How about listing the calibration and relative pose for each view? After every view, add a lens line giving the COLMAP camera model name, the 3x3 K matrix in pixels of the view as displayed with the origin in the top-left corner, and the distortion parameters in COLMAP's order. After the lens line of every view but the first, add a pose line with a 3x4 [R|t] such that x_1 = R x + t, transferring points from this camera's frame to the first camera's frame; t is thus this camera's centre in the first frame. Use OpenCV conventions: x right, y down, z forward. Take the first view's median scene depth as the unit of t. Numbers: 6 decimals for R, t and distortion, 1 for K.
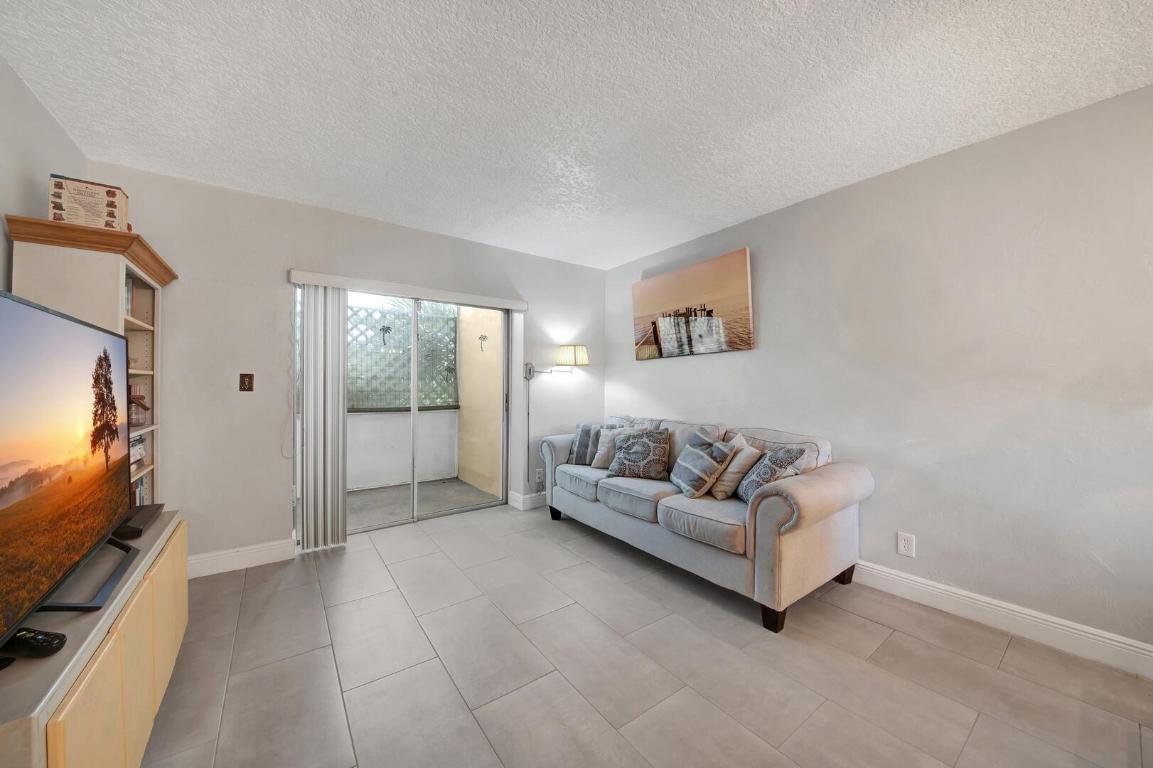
lens RADIAL K [[410.9, 0, 582.1], [0, 410.9, 390.1], [0, 0, 1]] dist [0.020181, -0.014427]
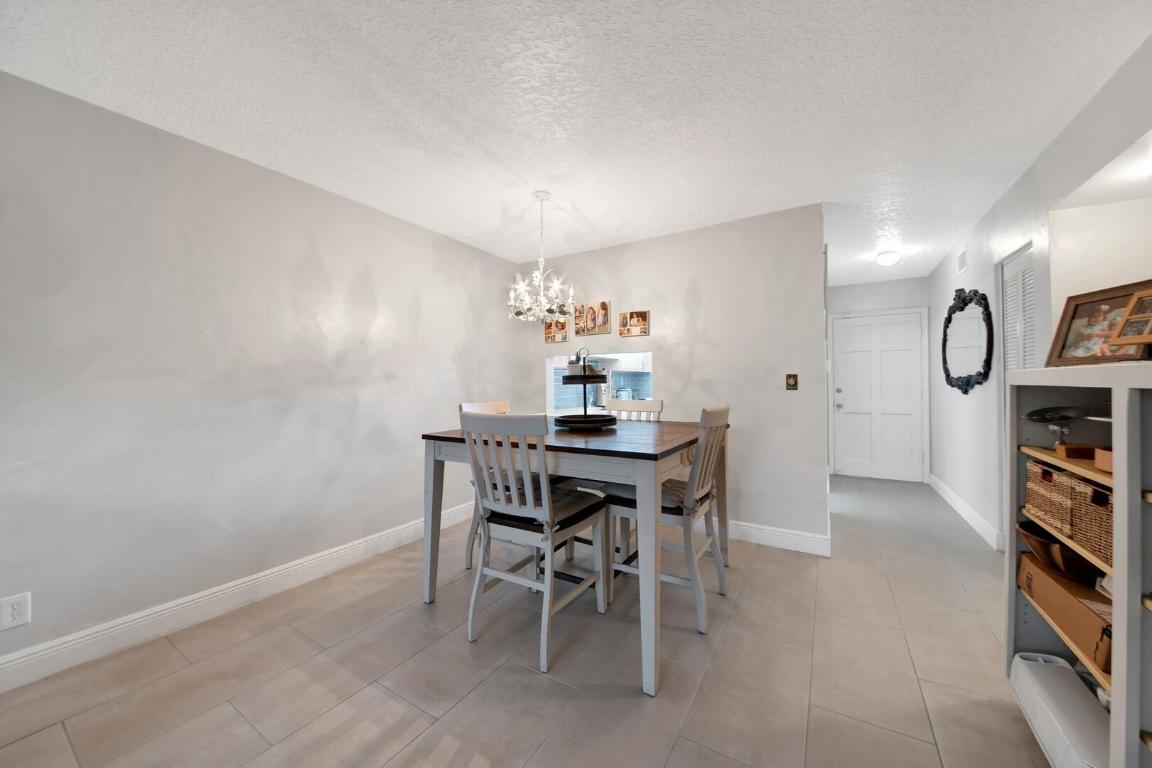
lens RADIAL K [[410.5, 0, 581.6], [0, 410.5, 390.1], [0, 0, 1]] dist [0.020181, -0.014427]
pose [[-0.387165, -0.018795, 0.921819, -0.178111], [0.017824, 0.999453, 0.027864, -0.002647], [-0.921838, 0.027218, -0.386618, 0.322387]]
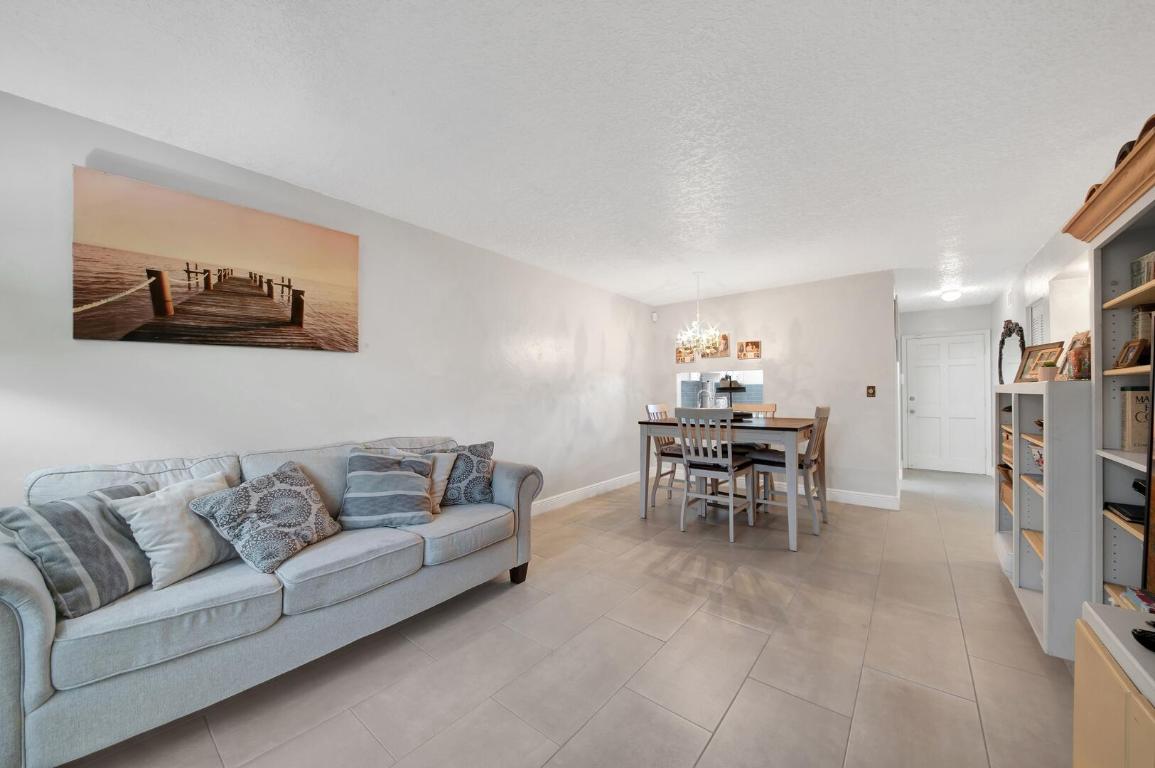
lens RADIAL K [[411.6, 0, 583.1], [0, 411.6, 390.1], [0, 0, 1]] dist [0.020181, -0.014427]
pose [[-0.260096, 0.001767, 0.965581, -0.657499], [0.018758, 0.999819, 0.003223, -0.014557], [-0.965400, 0.018951, -0.260082, 0.893224]]
